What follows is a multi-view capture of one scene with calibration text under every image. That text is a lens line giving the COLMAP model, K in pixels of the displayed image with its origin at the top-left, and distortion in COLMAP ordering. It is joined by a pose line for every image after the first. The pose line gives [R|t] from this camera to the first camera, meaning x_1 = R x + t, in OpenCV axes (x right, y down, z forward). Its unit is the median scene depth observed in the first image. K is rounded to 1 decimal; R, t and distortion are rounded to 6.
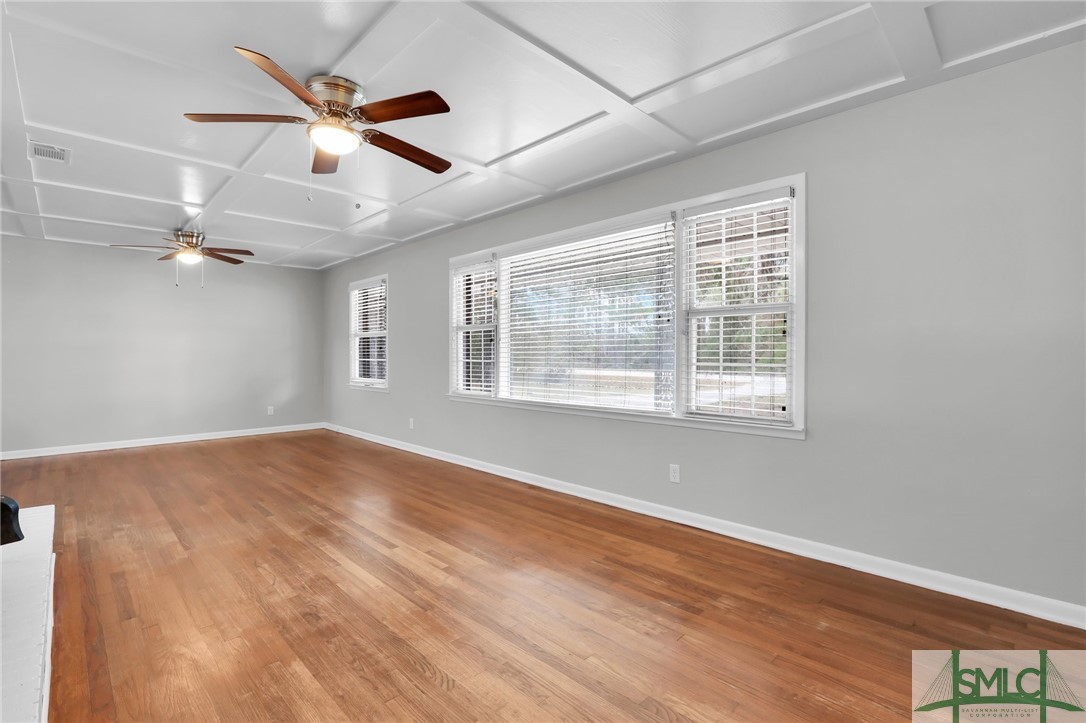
lens RADIAL K [[502.7, 0, 543.0], [0, 502.7, 361.5], [0, 0, 1]] dist [-0.024087, 0.000482]
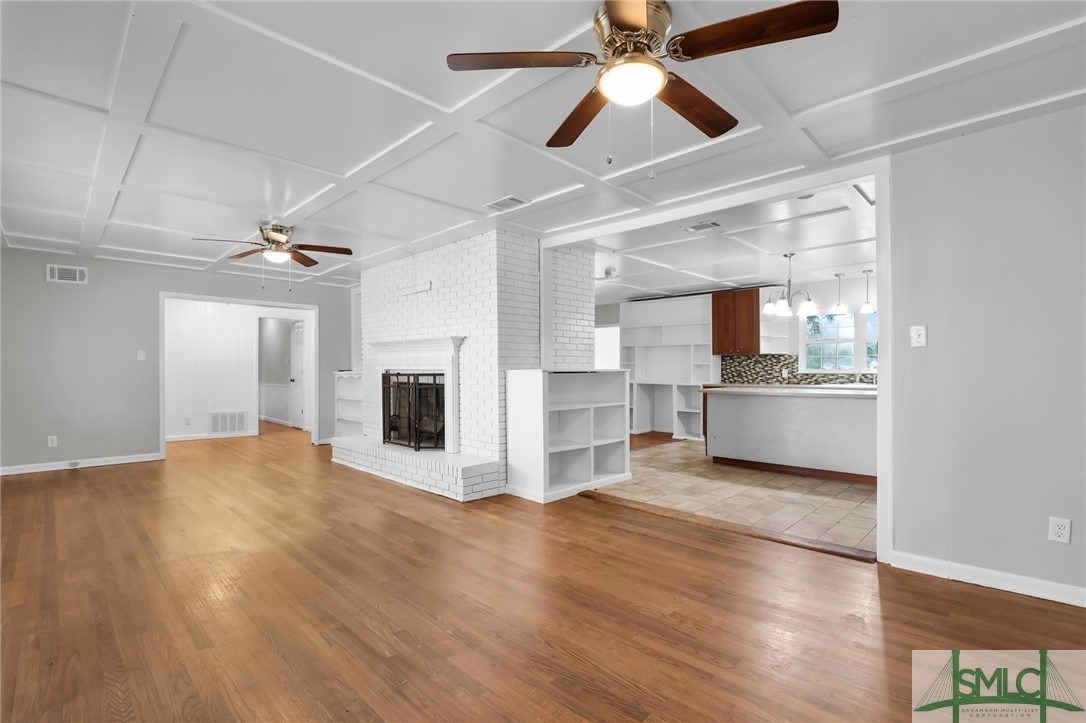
lens RADIAL K [[495.1, 0, 548.1], [0, 495.1, 369.5], [0, 0, 1]] dist [-0.028688, 0.000304]
pose [[-0.999786, 0.003549, -0.020399, -1.017829], [0.003191, 0.999841, 0.017545, -0.032236], [0.020458, 0.017476, -0.999638, 2.088235]]
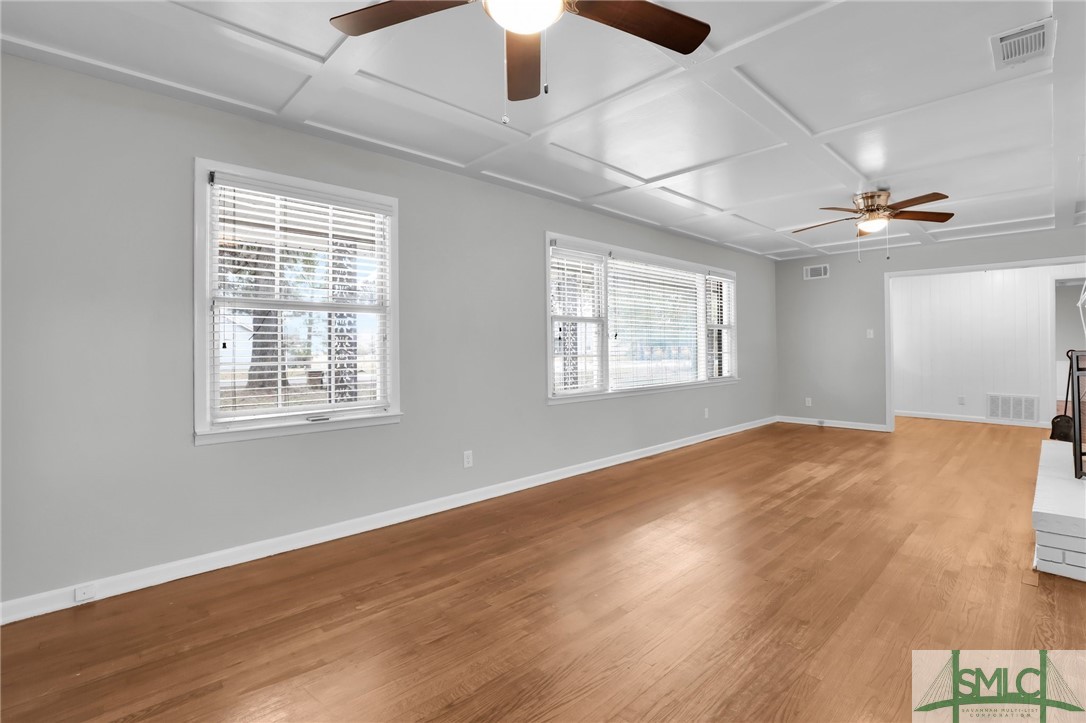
lens RADIAL K [[489.5, 0, 543.0], [0, 489.5, 361.5], [0, 0, 1]] dist [-0.074115, -0.000155]
pose [[0.021452, -0.021940, 0.999529, -1.517512], [0.023351, 0.999497, 0.021438, -0.017850], [-0.999497, 0.022880, 0.021954, 1.545419]]
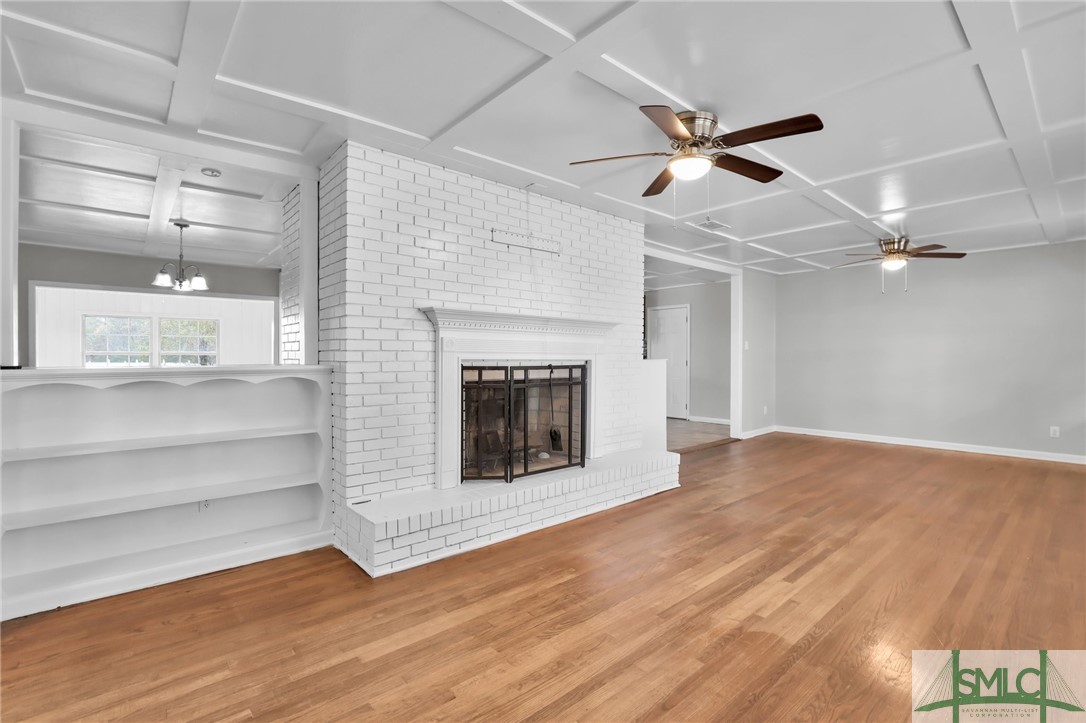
lens RADIAL K [[491.8, 0, 549.2], [0, 491.8, 360.1], [0, 0, 1]] dist [-0.025427, 0.000898]
pose [[-0.053604, 0.006454, -0.998541, 0.500271], [-0.015782, 0.999849, 0.007309, -0.012987], [0.998438, 0.016151, -0.053494, 0.542959]]
